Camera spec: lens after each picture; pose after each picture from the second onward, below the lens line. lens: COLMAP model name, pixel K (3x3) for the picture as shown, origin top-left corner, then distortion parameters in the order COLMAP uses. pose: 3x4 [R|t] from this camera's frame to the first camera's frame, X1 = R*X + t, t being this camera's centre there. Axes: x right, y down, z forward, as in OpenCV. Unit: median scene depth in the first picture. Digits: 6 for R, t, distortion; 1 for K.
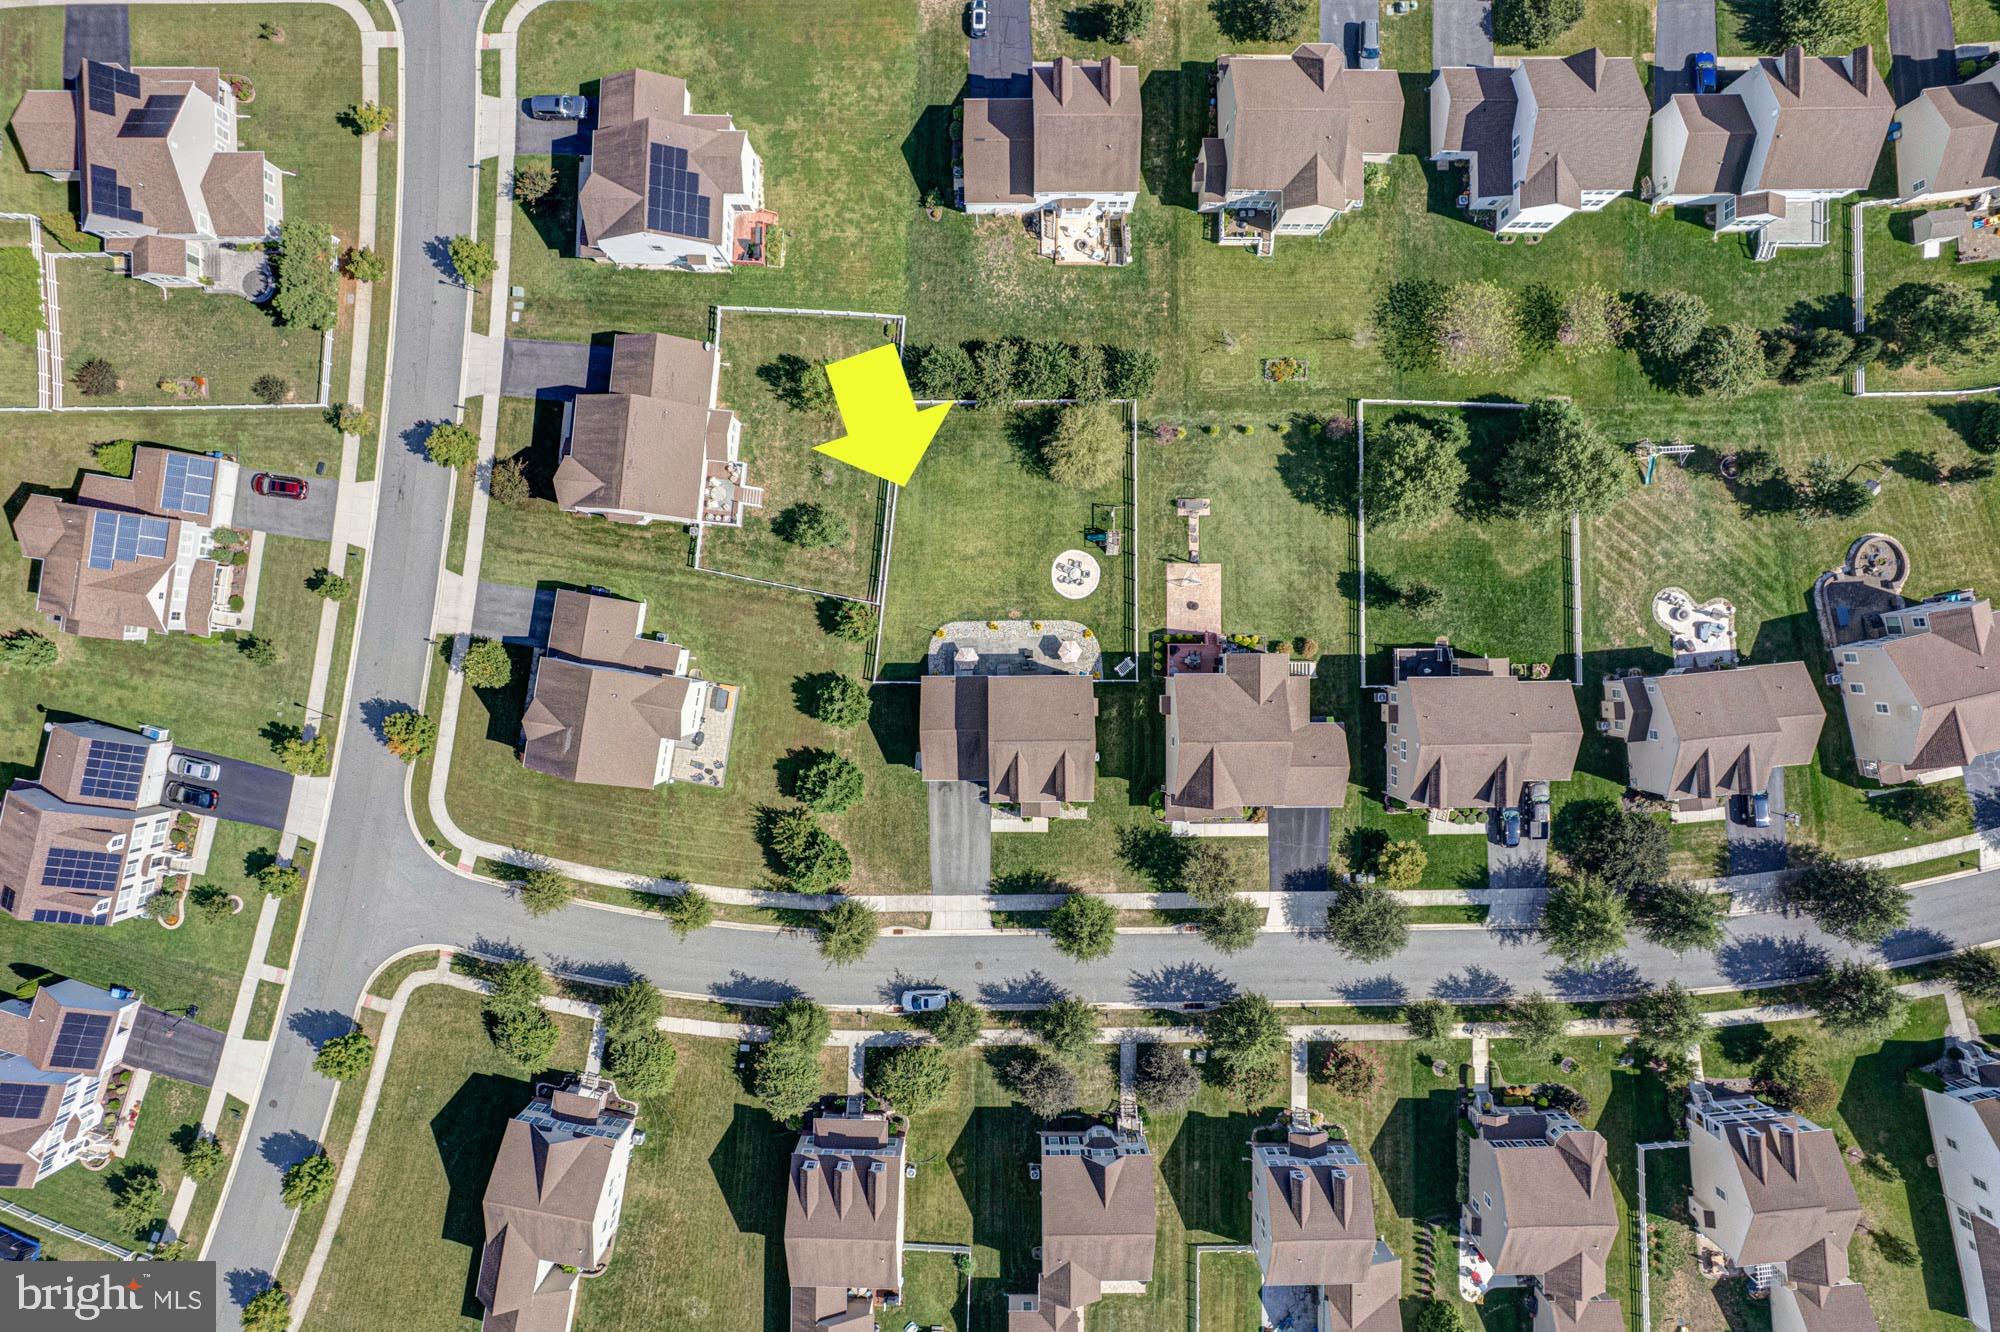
lens RADIAL K [[1266.9, 0, 1004.1], [0, 1266.9, 671.2], [0, 0, 1]] dist [-0.065243, 0.049262]
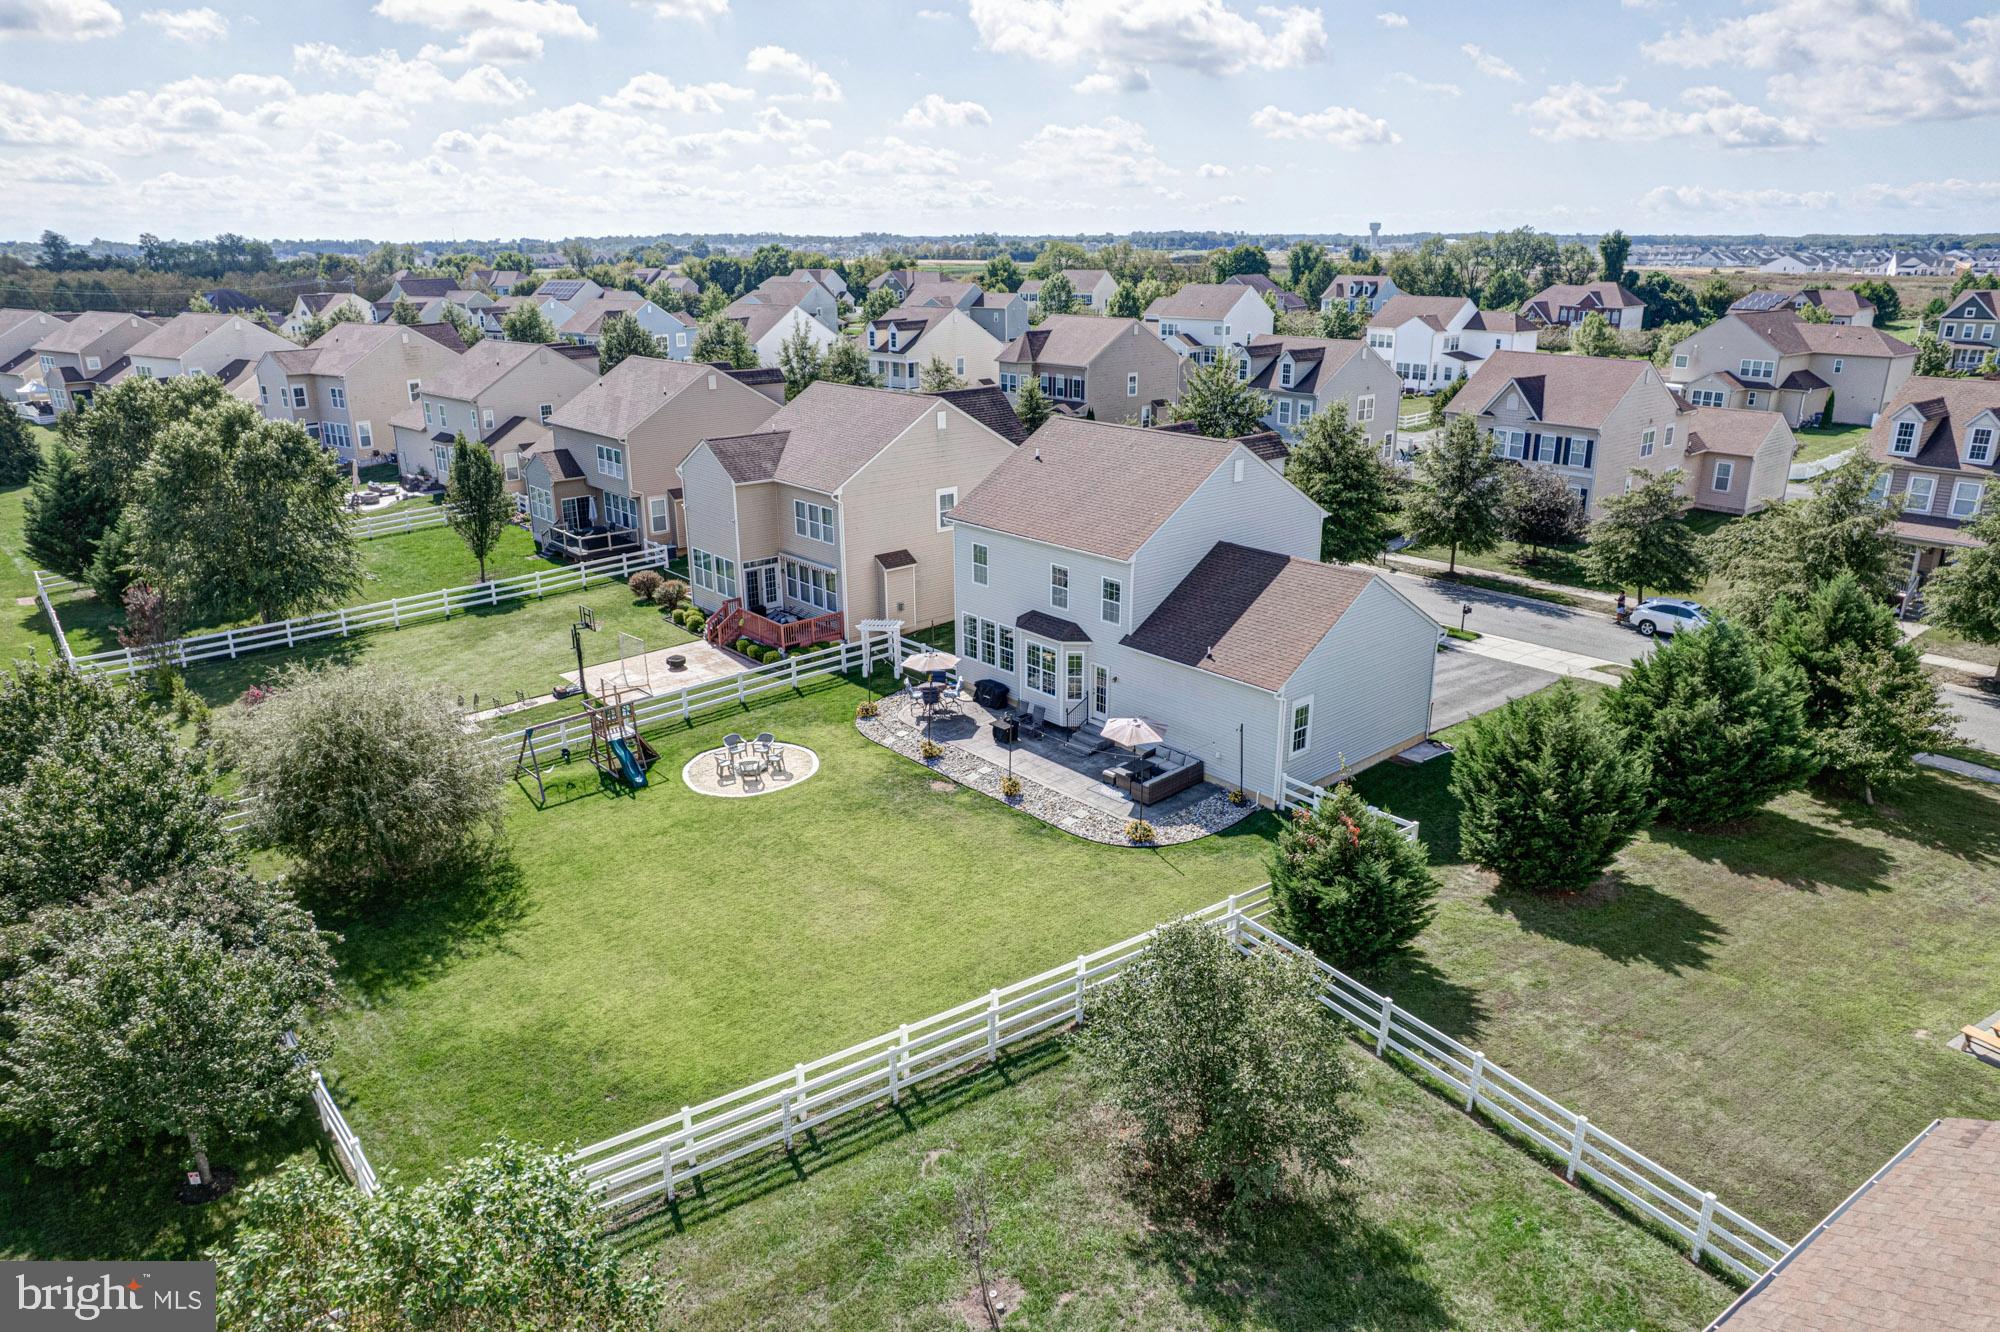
lens RADIAL K [[1282.2, 0, 1009.4], [0, 1282.2, 672.5], [0, 0, 1]] dist [-0.086594, 0.078151]
pose [[-0.656268, -0.257097, 0.709375, -0.240172], [0.754395, -0.241225, 0.610491, -0.234499], [0.014164, 0.935795, 0.352261, 0.848948]]
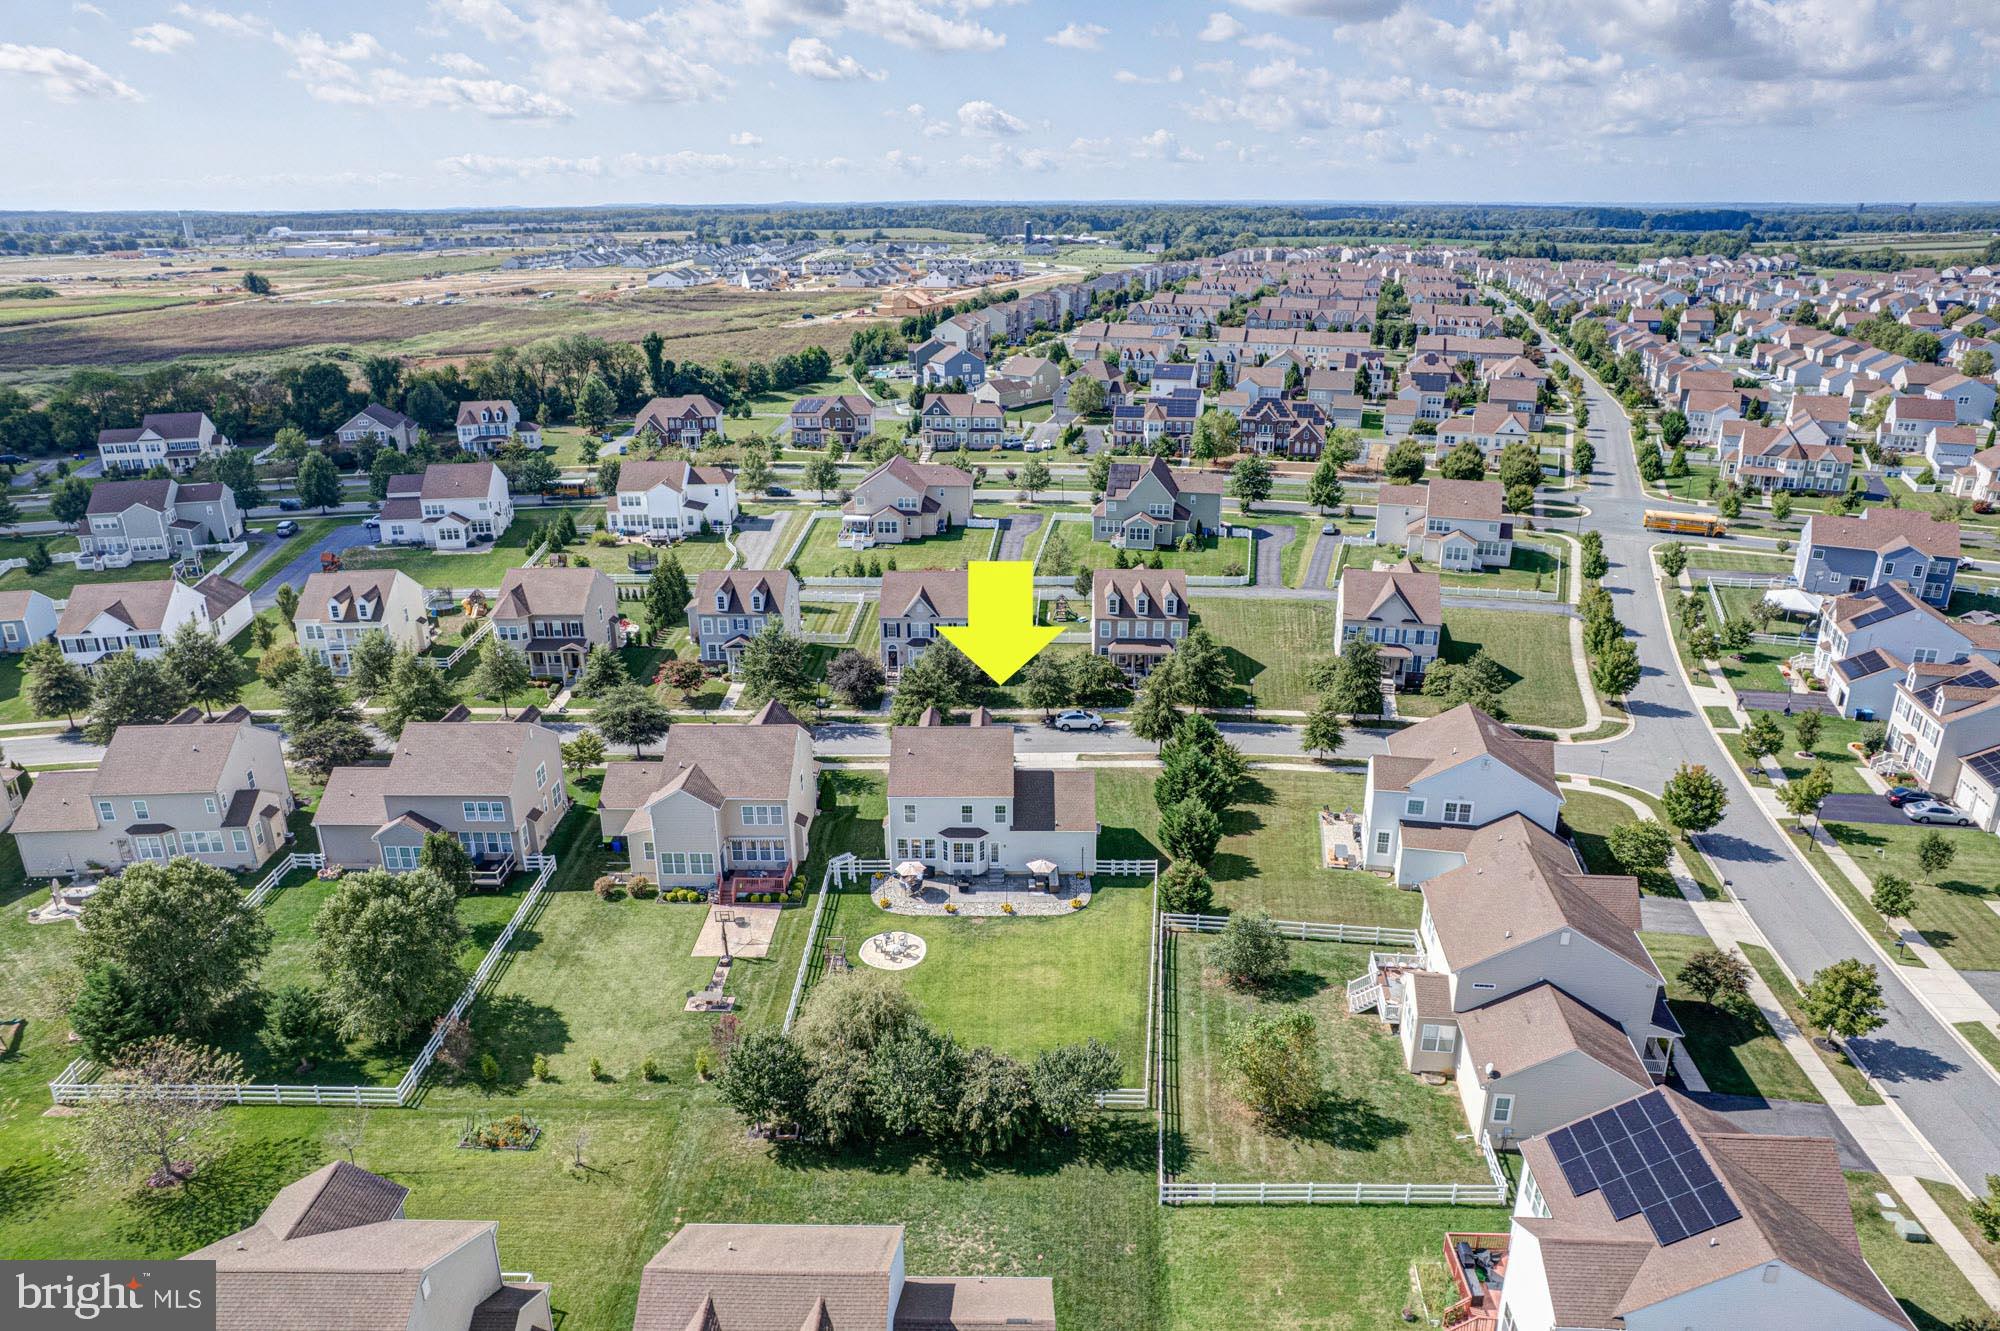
lens RADIAL K [[1266.9, 0, 1004.1], [0, 1266.9, 670.7], [0, 0, 1]] dist [-0.065243, 0.049262]
pose [[-0.999724, -0.016829, 0.016389, -0.016067], [0.021488, -0.373277, 0.927471, -0.684905], [-0.009490, 0.927567, 0.373535, 0.581199]]
